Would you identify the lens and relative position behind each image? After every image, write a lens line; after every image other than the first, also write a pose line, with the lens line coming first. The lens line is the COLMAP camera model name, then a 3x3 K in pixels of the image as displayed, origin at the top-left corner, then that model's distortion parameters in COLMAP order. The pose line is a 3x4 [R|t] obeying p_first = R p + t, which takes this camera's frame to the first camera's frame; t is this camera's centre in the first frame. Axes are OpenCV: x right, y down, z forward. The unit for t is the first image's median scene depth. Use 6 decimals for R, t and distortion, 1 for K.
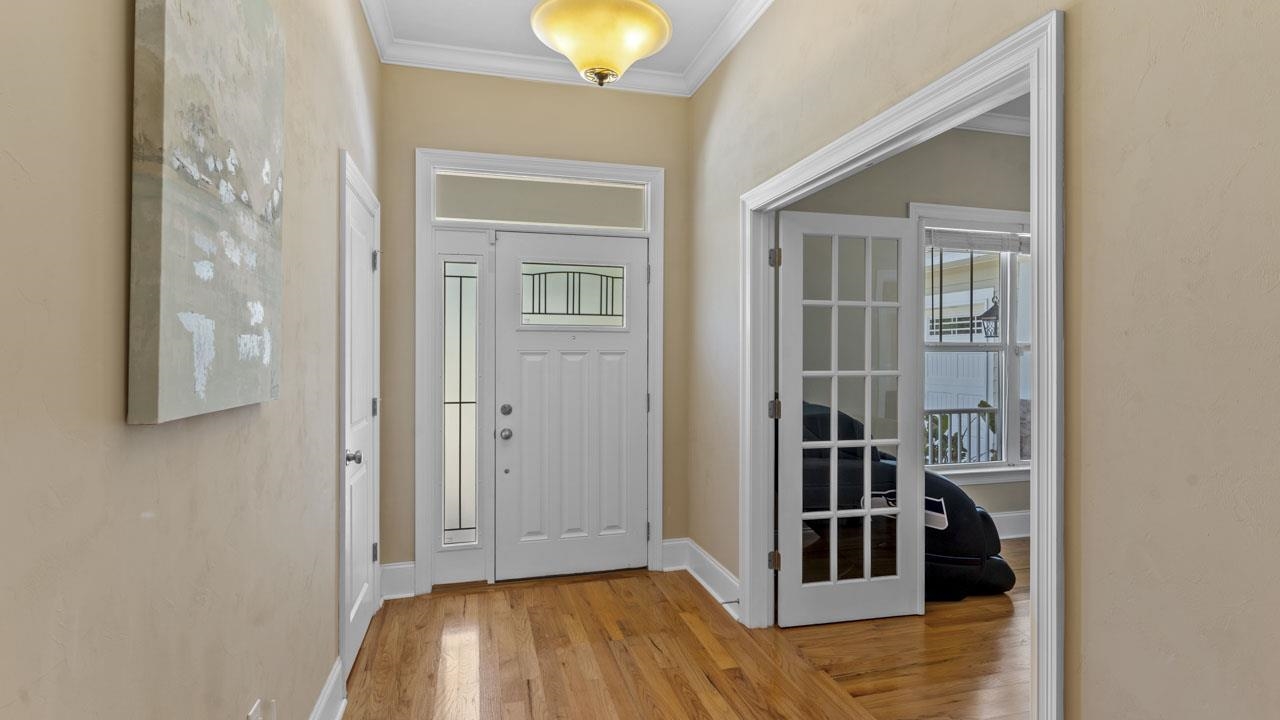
lens RADIAL K [[615.5, 0, 640.0], [0, 615.5, 360.0], [0, 0, 1]] dist [-0.000748, 0.000337]
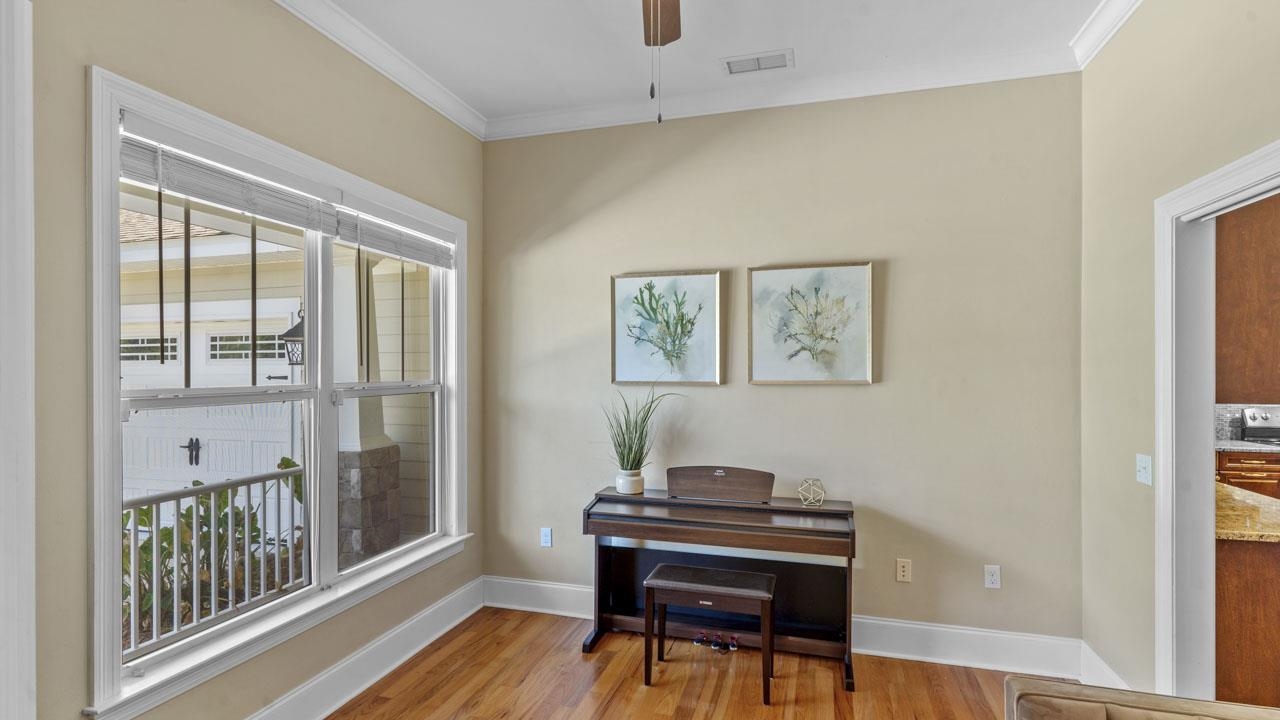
lens RADIAL K [[615.5, 0, 640.0], [0, 615.5, 360.0], [0, 0, 1]] dist [-0.000748, 0.000337]
pose [[0.524362, 0.007752, 0.851460, 0.181072], [0.014241, 0.999739, -0.017872, -0.026809], [-0.851376, 0.021497, 0.524115, 0.302018]]
